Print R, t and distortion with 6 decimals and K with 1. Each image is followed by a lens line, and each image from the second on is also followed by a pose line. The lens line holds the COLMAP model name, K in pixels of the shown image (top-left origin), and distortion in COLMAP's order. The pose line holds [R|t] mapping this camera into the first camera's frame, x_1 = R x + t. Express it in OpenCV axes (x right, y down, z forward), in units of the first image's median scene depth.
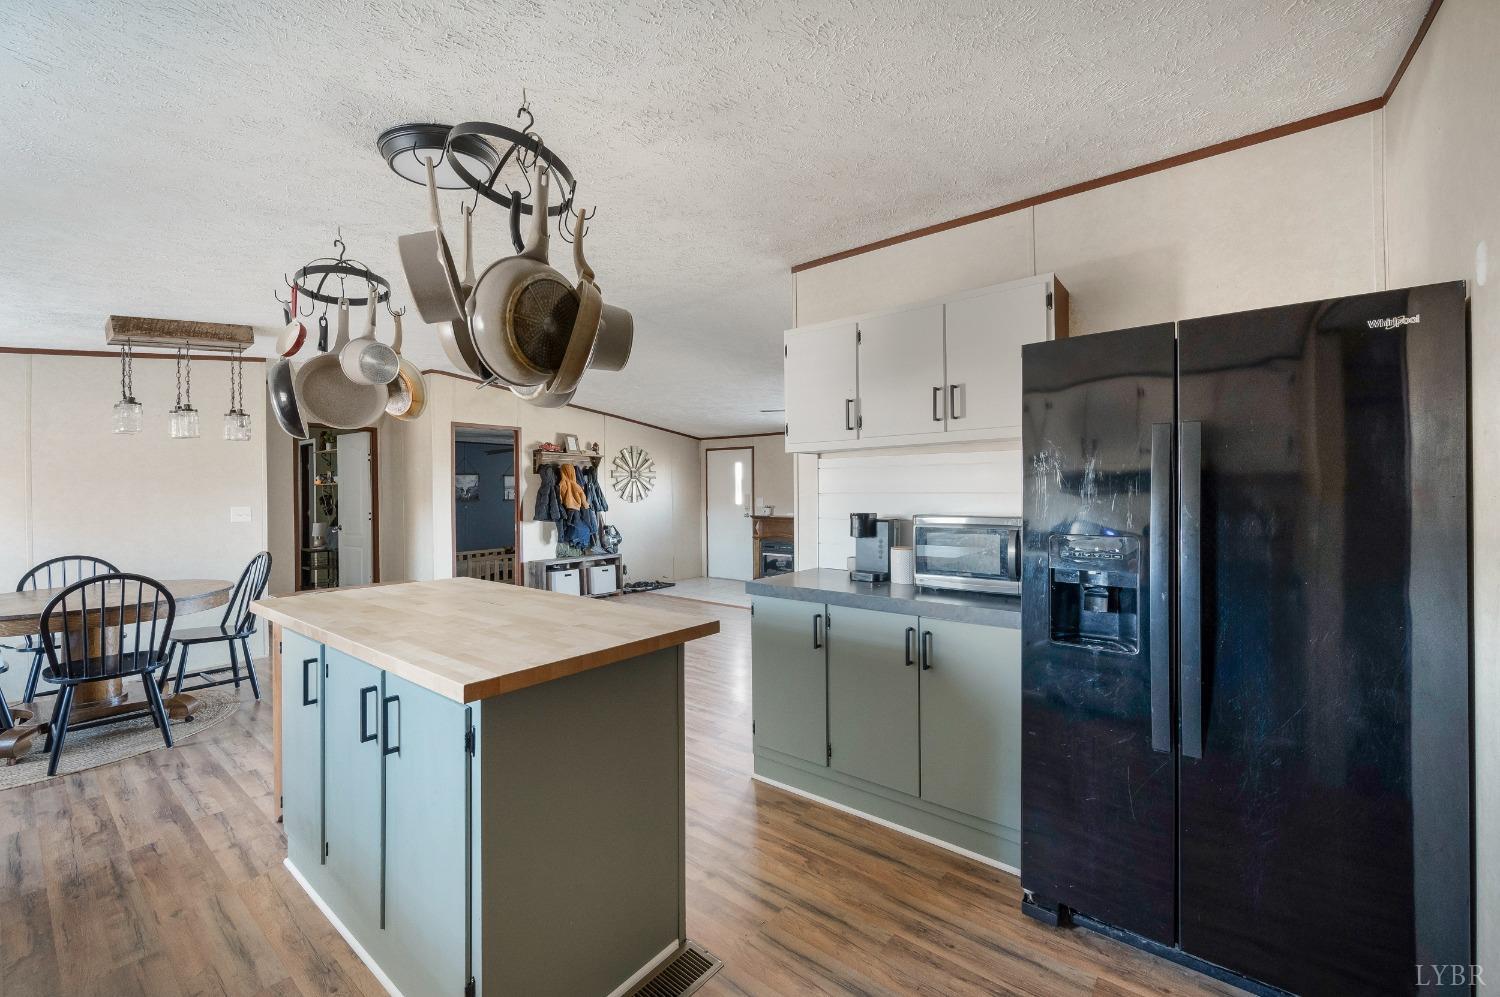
lens RADIAL K [[592.3, 0, 750.0], [0, 592.3, 498.5], [0, 0, 1]] dist [-0.004844, 0.000163]
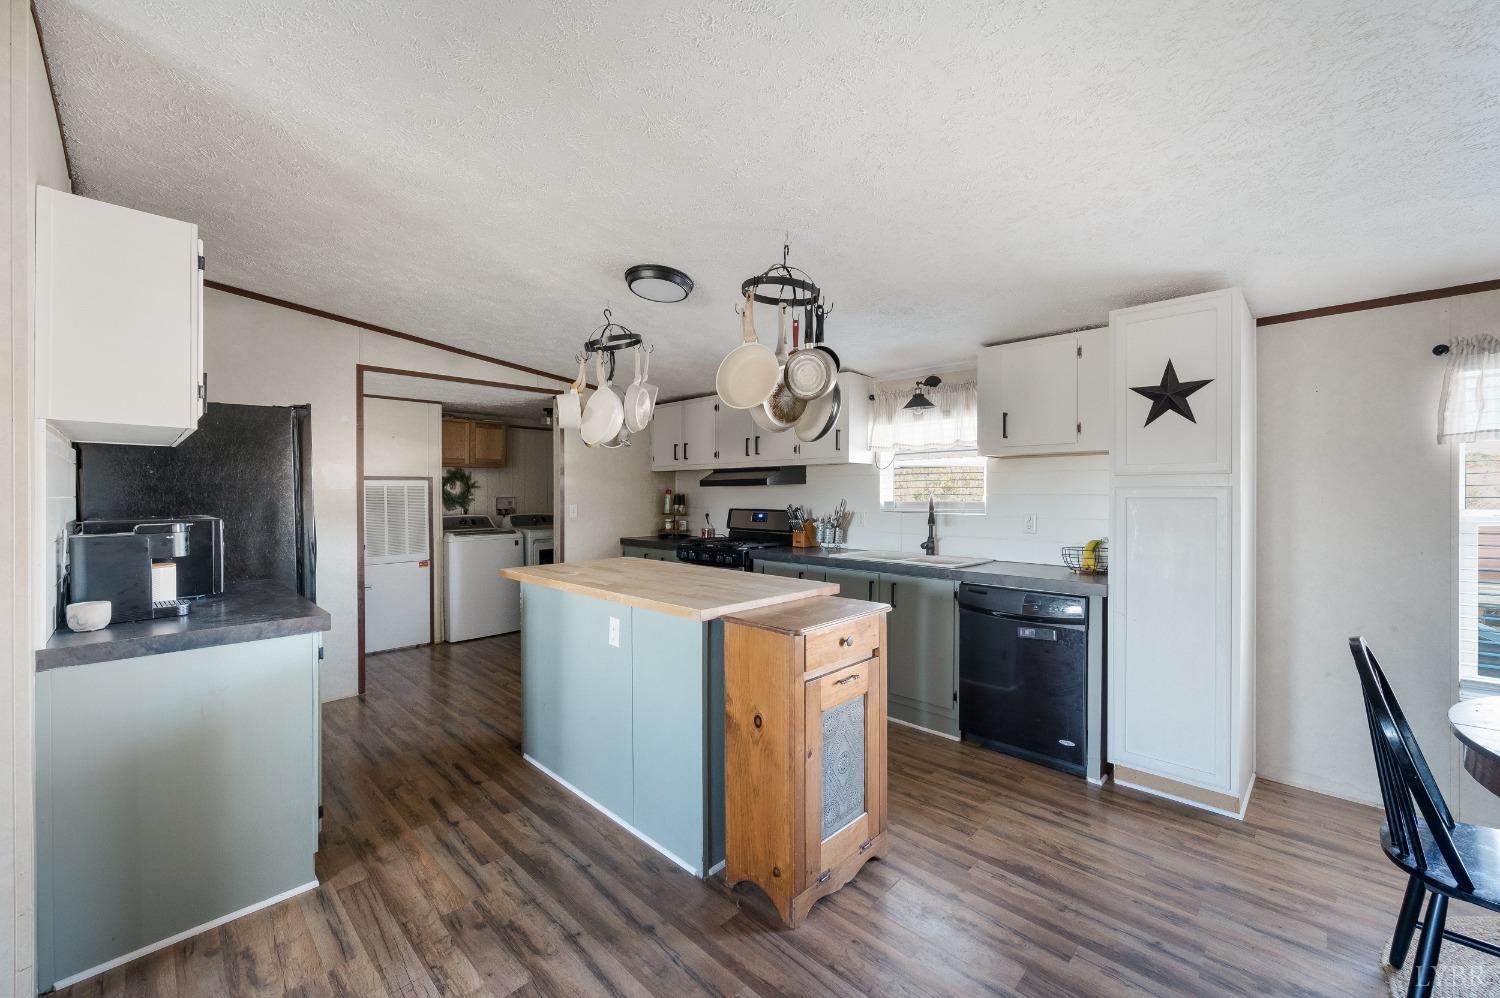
lens RADIAL K [[592.3, 0, 750.0], [0, 592.3, 499.0], [0, 0, 1]] dist [-0.004844, 0.000163]
pose [[-0.993089, 0.002002, 0.117351, -0.728753], [0.003319, 0.999934, 0.011031, -0.007201], [-0.117321, 0.011345, -0.993029, 1.971708]]
